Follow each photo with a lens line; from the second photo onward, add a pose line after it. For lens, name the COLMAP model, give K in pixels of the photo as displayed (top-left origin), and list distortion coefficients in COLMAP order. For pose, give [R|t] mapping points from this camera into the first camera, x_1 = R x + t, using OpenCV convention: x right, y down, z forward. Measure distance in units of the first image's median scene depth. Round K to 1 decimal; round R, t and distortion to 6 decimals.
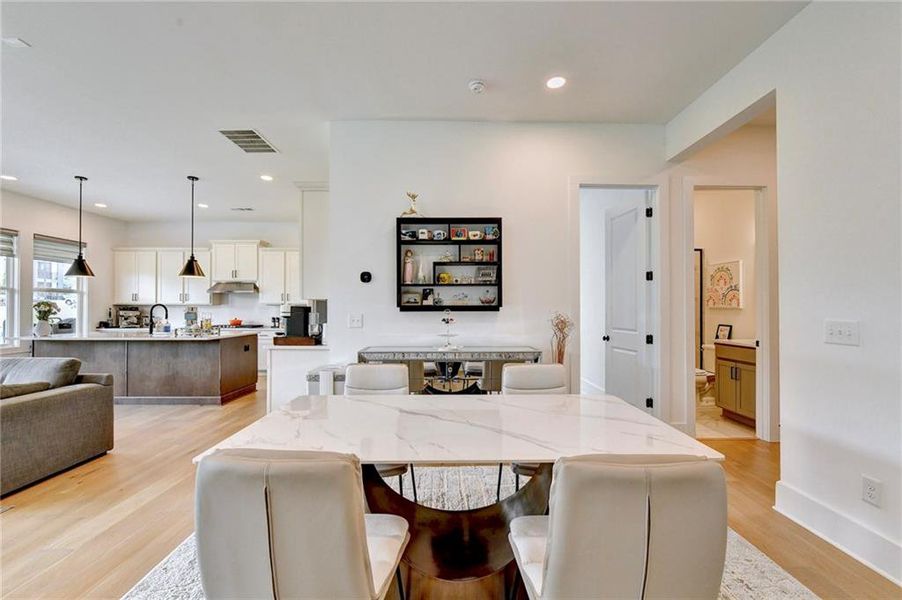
lens RADIAL K [[370.6, 0, 457.0], [0, 370.6, 307.5], [0, 0, 1]] dist [-0.009902, -0.000277]
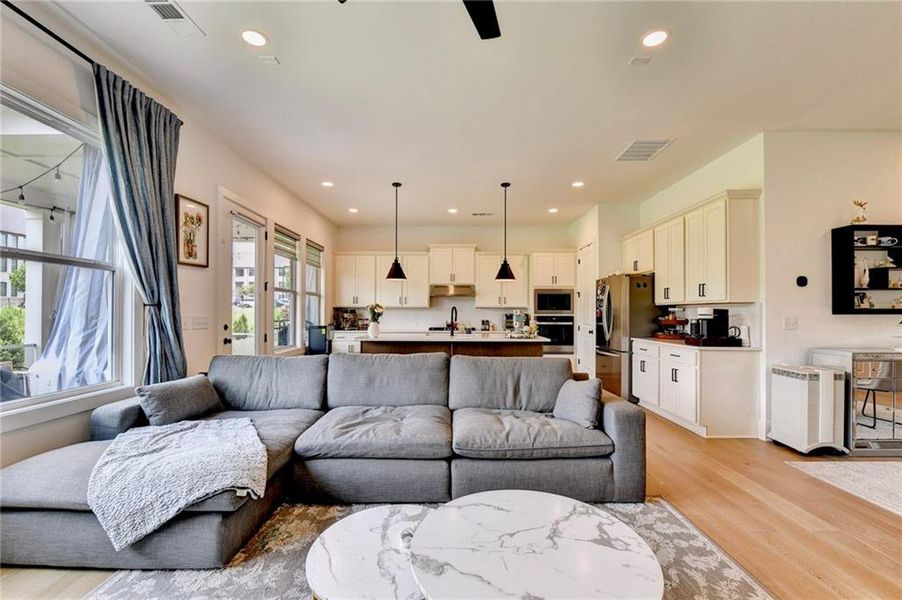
lens RADIAL K [[380.9, 0, 449.8], [0, 380.9, 305.9], [0, 0, 1]] dist [-0.001174, -0.000137]
pose [[0.999734, 0.002419, -0.022941, -1.179850], [-0.002739, 0.999899, -0.013956, 0.004579], [0.022905, 0.014015, 0.999639, -0.089835]]
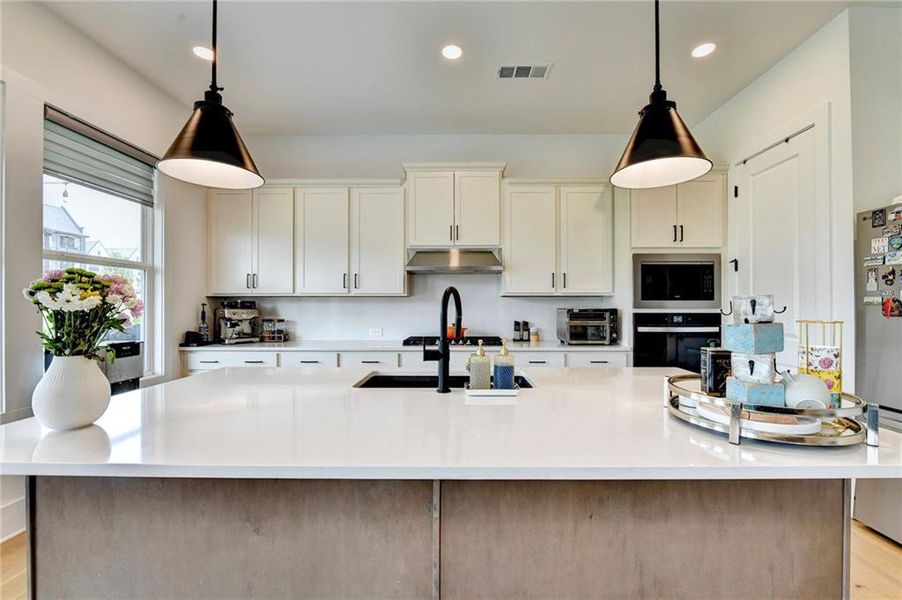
lens RADIAL K [[370.6, 0, 457.0], [0, 370.6, 307.5], [0, 0, 1]] dist [-0.009902, -0.000277]
pose [[0.999570, -0.000487, -0.029315, -1.179058], [0.000768, 0.999954, 0.009567, 0.005834], [0.029309, -0.009586, 0.999524, 1.037060]]
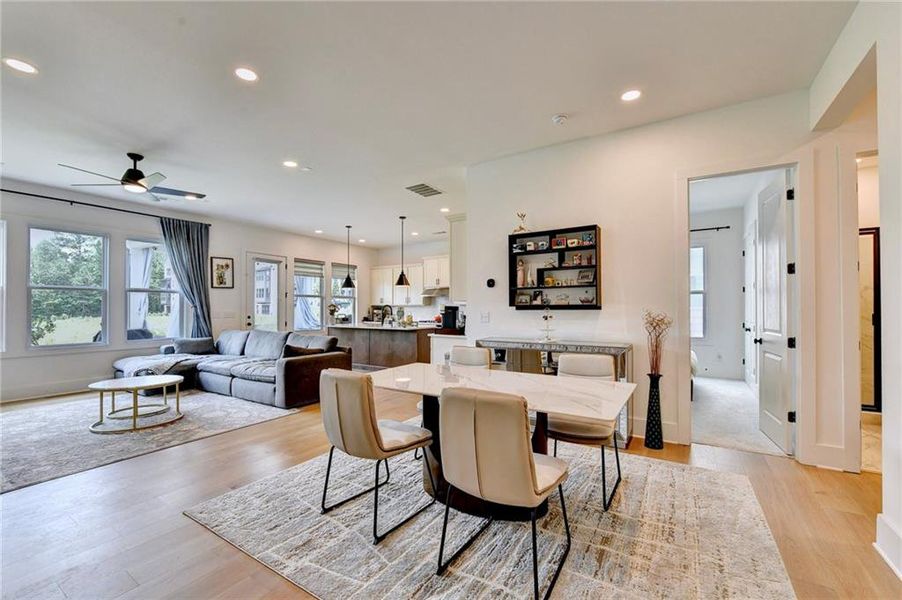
lens RADIAL K [[370.6, 0, 457.0], [0, 370.6, 307.5], [0, 0, 1]] dist [-0.009902, -0.000277]
pose [[0.839166, -0.003047, -0.543867, 0.344526], [0.003403, 0.999994, -0.000351, 0.002151], [0.543865, -0.001557, 0.839171, -0.138457]]
